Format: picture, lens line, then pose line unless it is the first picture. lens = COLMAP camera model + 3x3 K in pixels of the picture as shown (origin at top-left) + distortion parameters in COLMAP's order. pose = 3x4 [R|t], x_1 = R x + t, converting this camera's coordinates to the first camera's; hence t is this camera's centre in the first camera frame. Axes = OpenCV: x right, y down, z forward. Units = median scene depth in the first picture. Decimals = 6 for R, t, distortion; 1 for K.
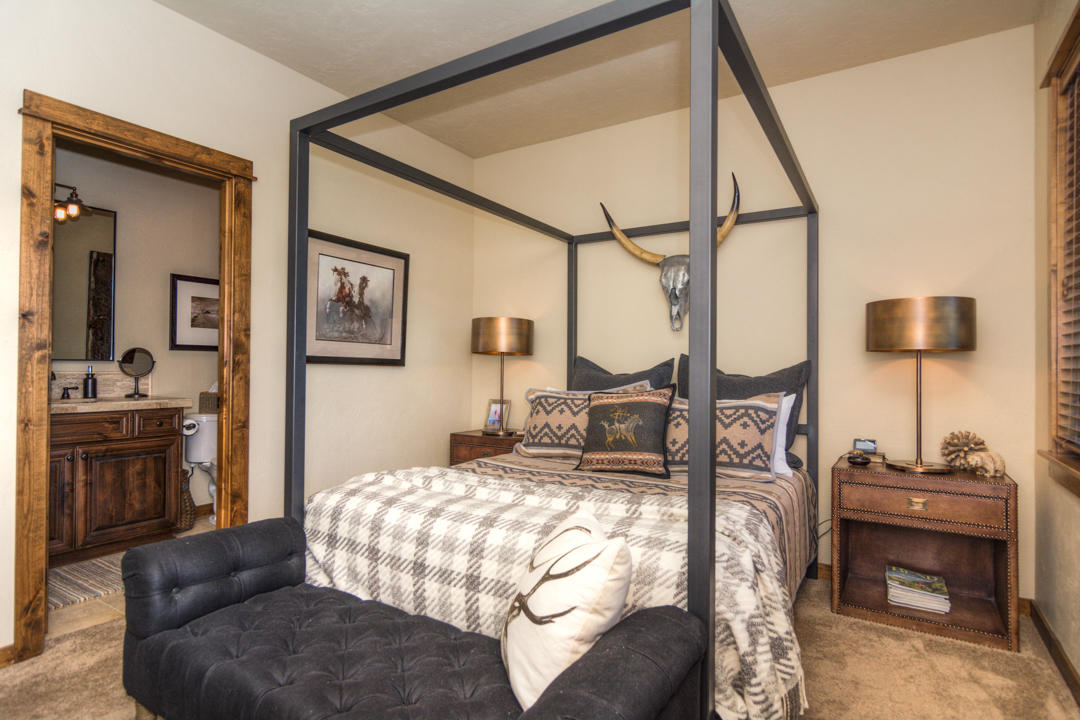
lens RADIAL K [[569.7, 0, 540.0], [0, 569.7, 364.4], [0, 0, 1]] dist [-0.002093, 0.001535]
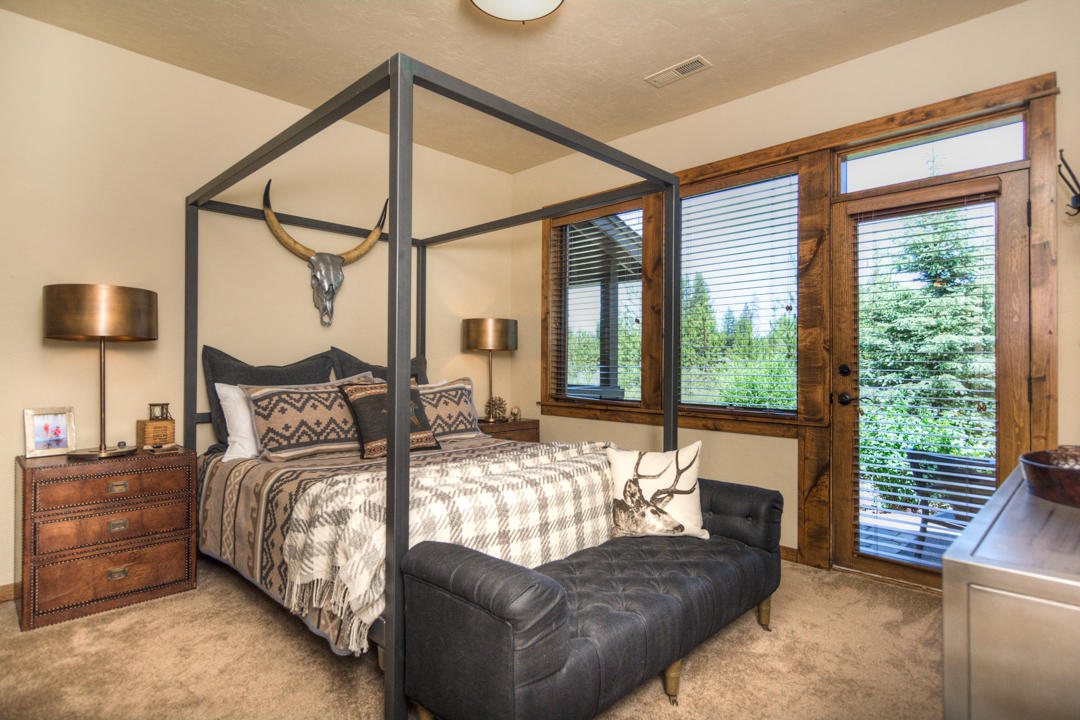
lens RADIAL K [[569.7, 0, 537.1], [0, 569.7, 358.7], [0, 0, 1]] dist [-0.002093, 0.001535]
pose [[0.187874, -0.002471, 0.982190, -1.685147], [-0.019536, 0.999790, 0.006252, -0.022230], [-0.981999, -0.020363, 0.187787, 0.929999]]
